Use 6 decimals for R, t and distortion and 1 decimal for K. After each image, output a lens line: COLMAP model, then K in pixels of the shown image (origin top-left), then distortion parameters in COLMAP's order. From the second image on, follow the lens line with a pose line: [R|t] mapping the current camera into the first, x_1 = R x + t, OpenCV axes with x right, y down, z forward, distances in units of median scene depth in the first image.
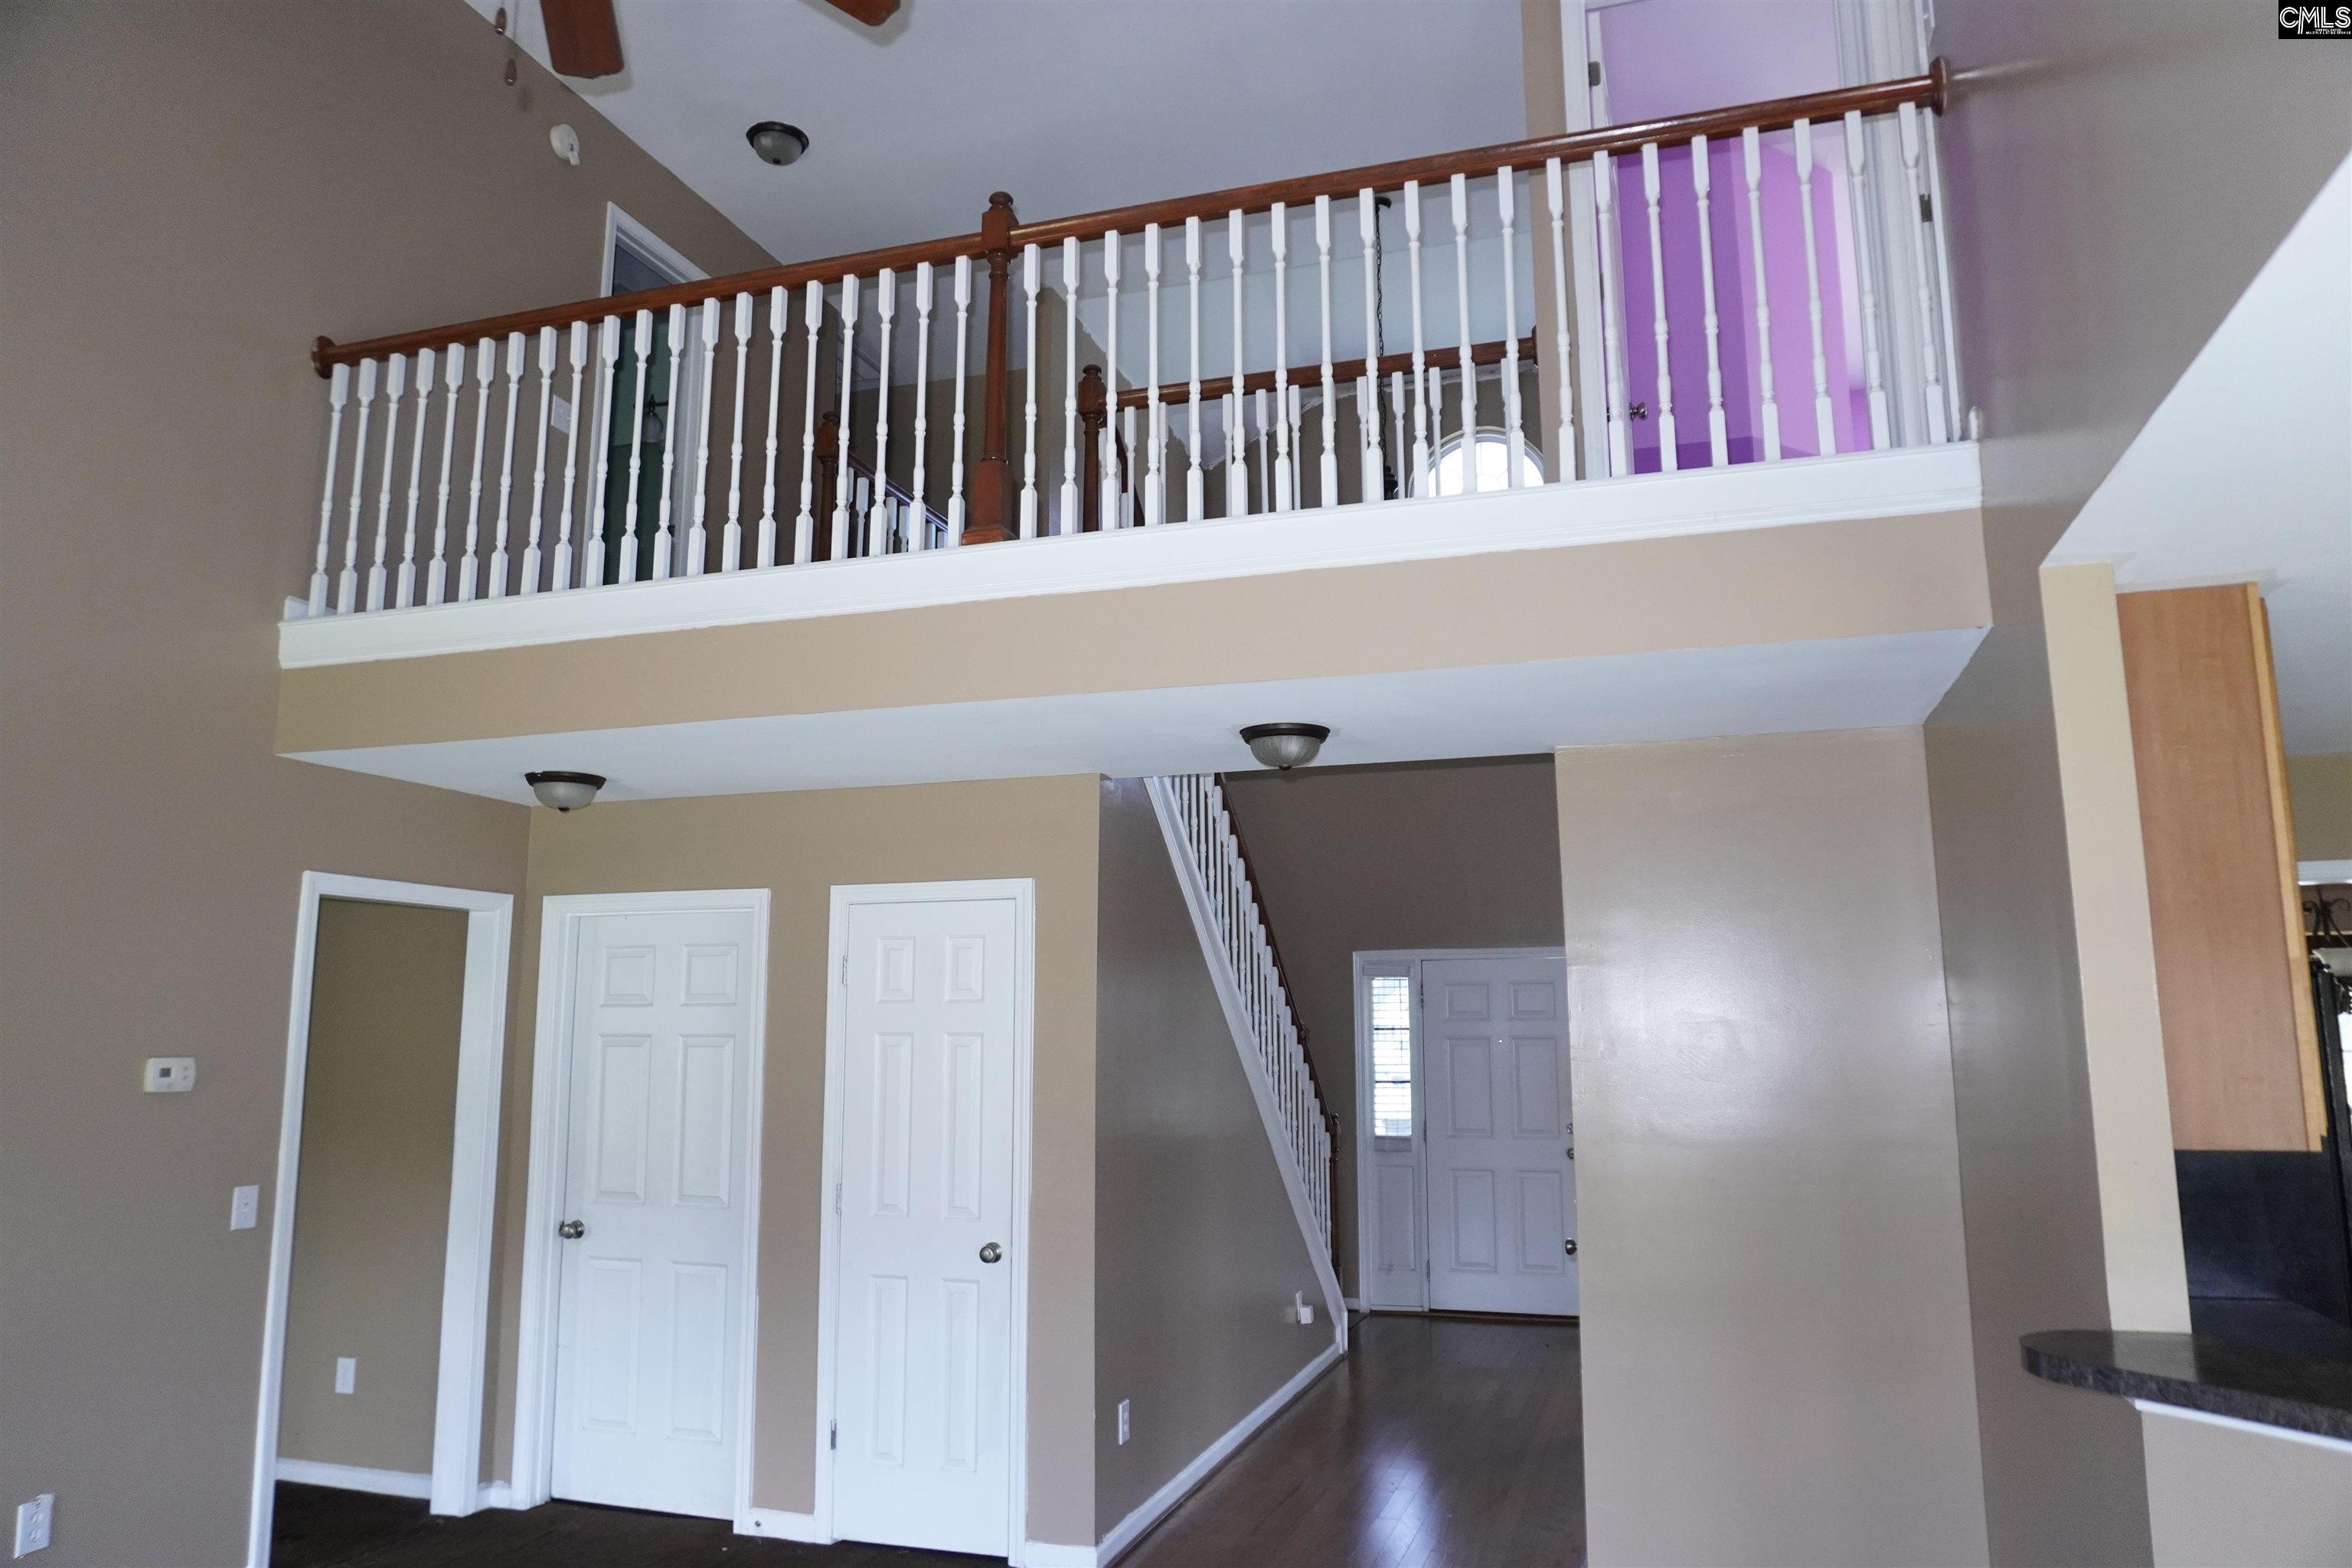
lens RADIAL K [[1599.2, 0, 1174.5], [0, 1599.2, 769.2], [0, 0, 1]] dist [-0.041674, 0.036499]
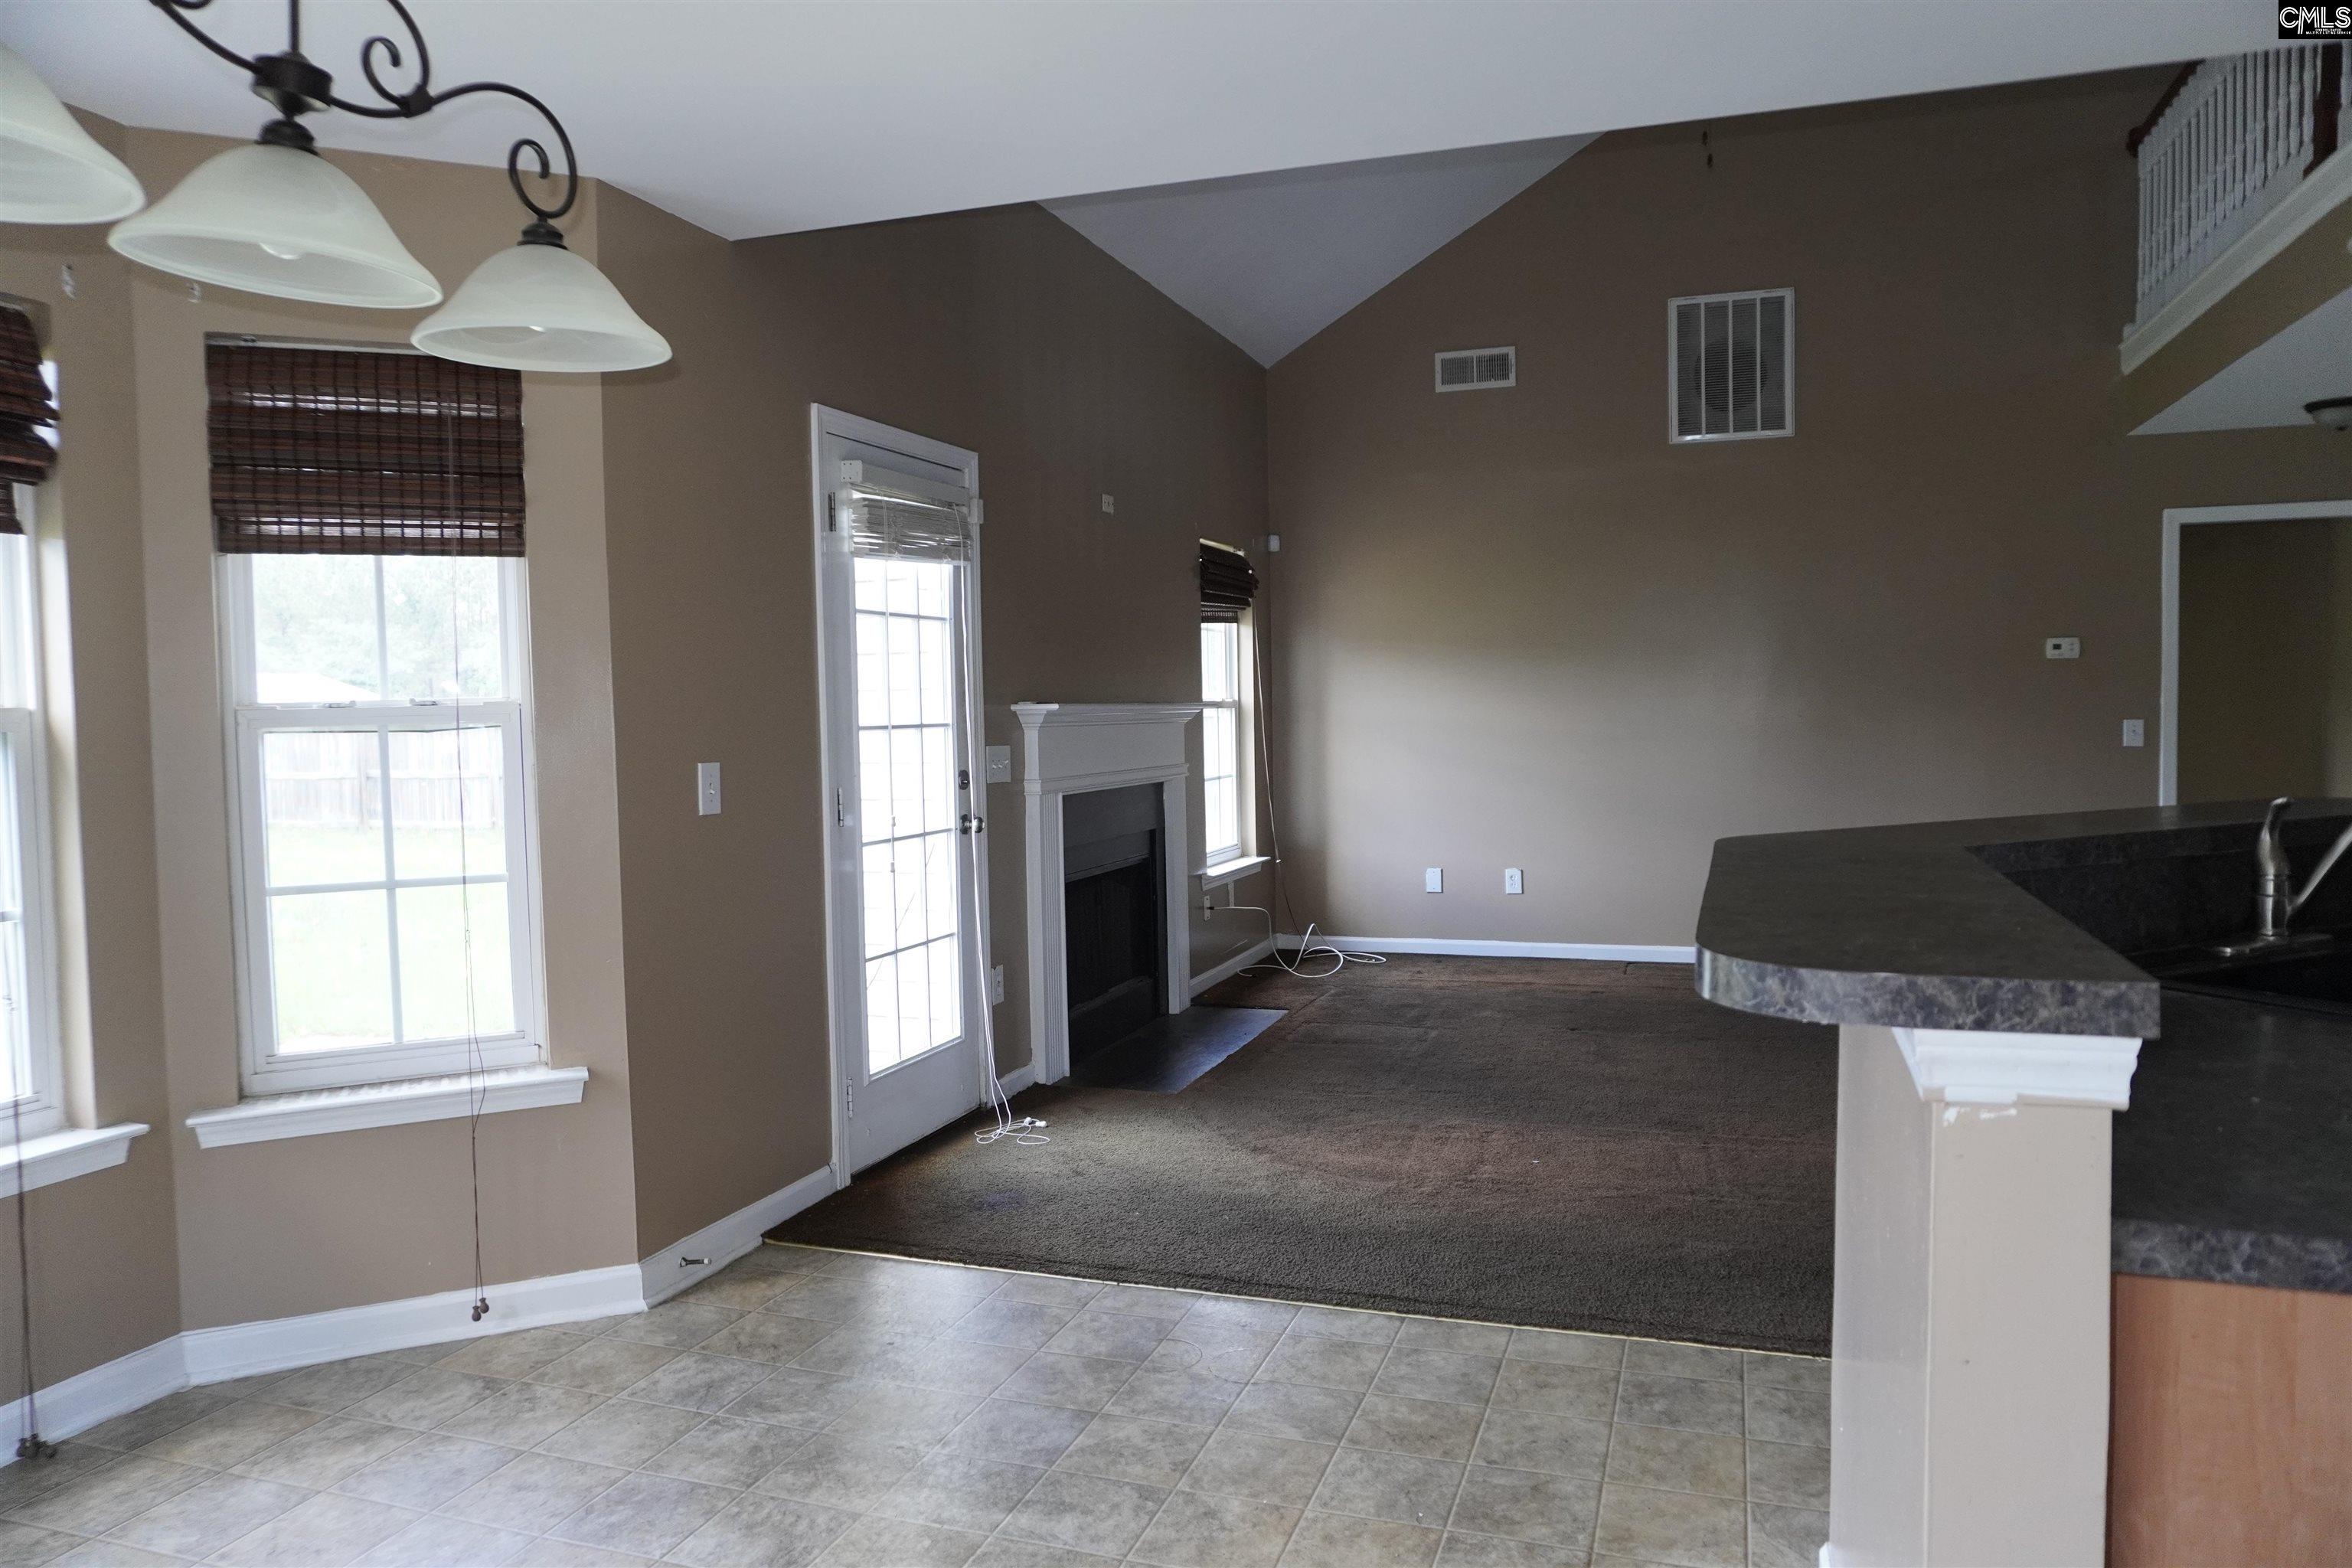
lens RADIAL K [[1599.2, 0, 1174.5], [0, 1599.2, 769.2], [0, 0, 1]] dist [-0.041674, 0.036499]
pose [[-0.021218, 0.042794, -0.998859, 0.897442], [0.178217, 0.983244, 0.038339, 0.079469], [0.983762, -0.177201, -0.028489, 0.110479]]
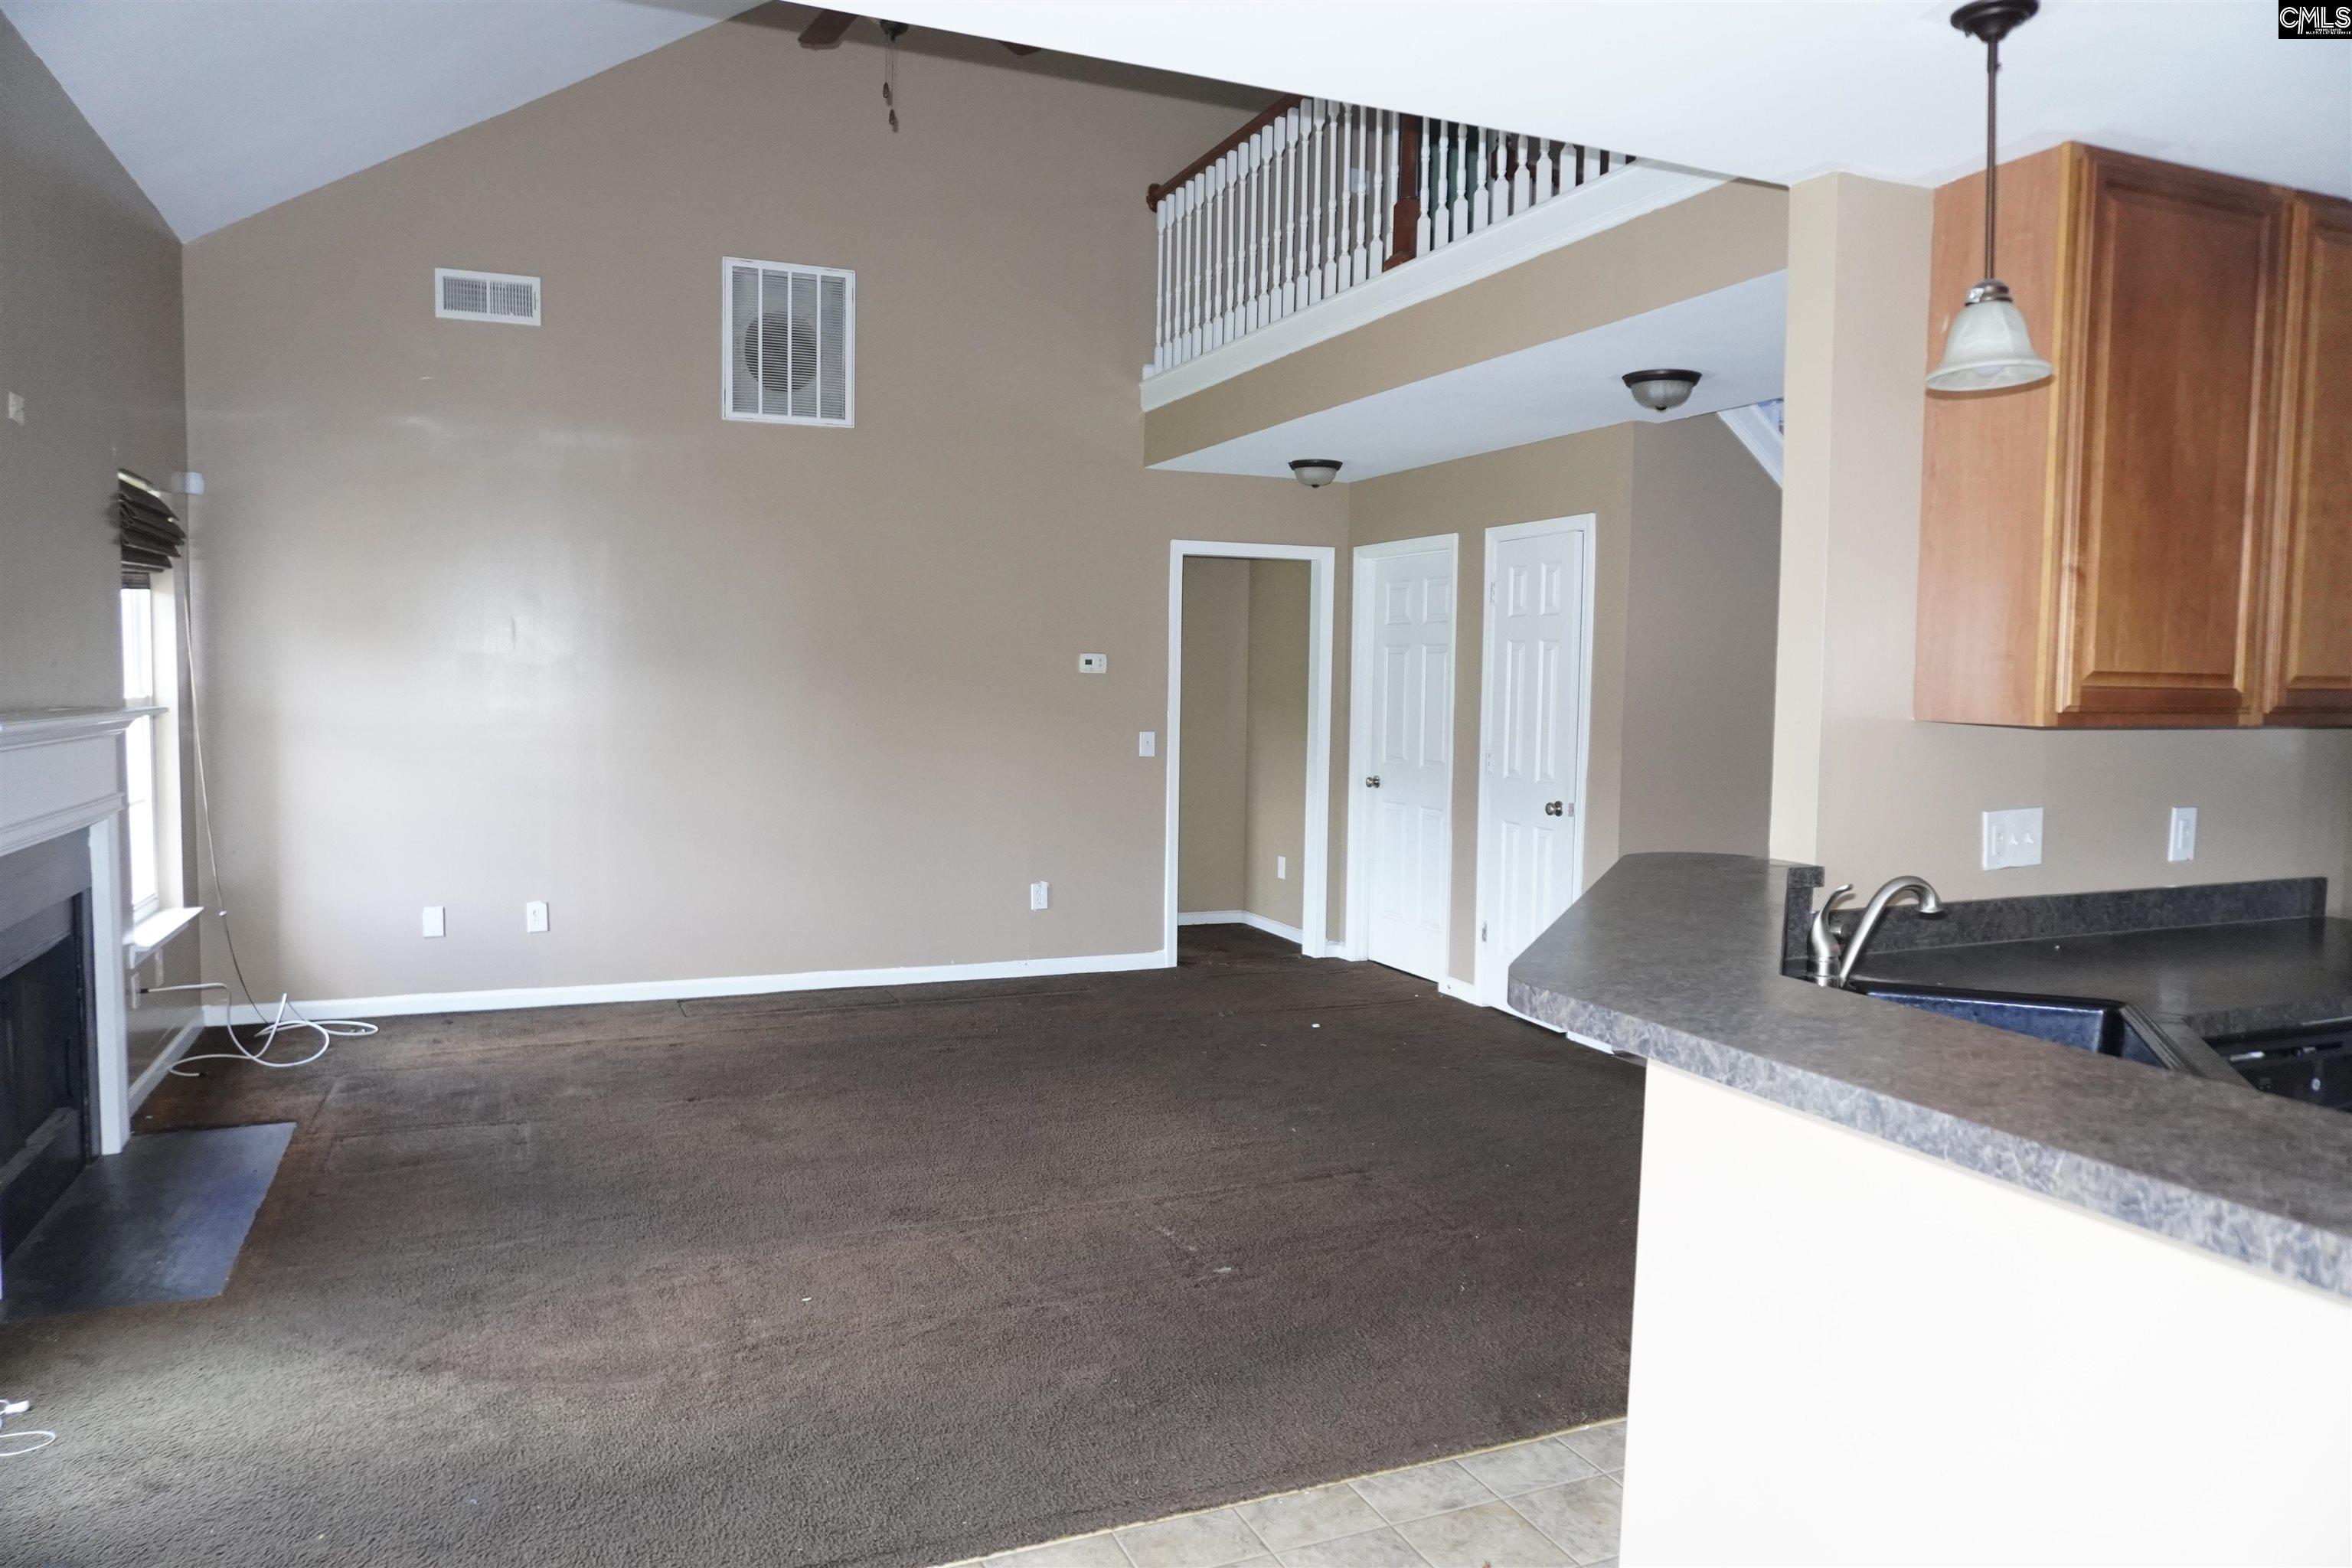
lens RADIAL K [[1599.2, 0, 1174.5], [0, 1599.2, 769.2], [0, 0, 1]] dist [-0.041674, 0.036499]
pose [[0.659765, 0.058906, -0.749160, 0.643598], [0.106054, 0.979646, 0.170427, 0.016923], [0.743951, -0.191893, 0.640089, -0.058883]]
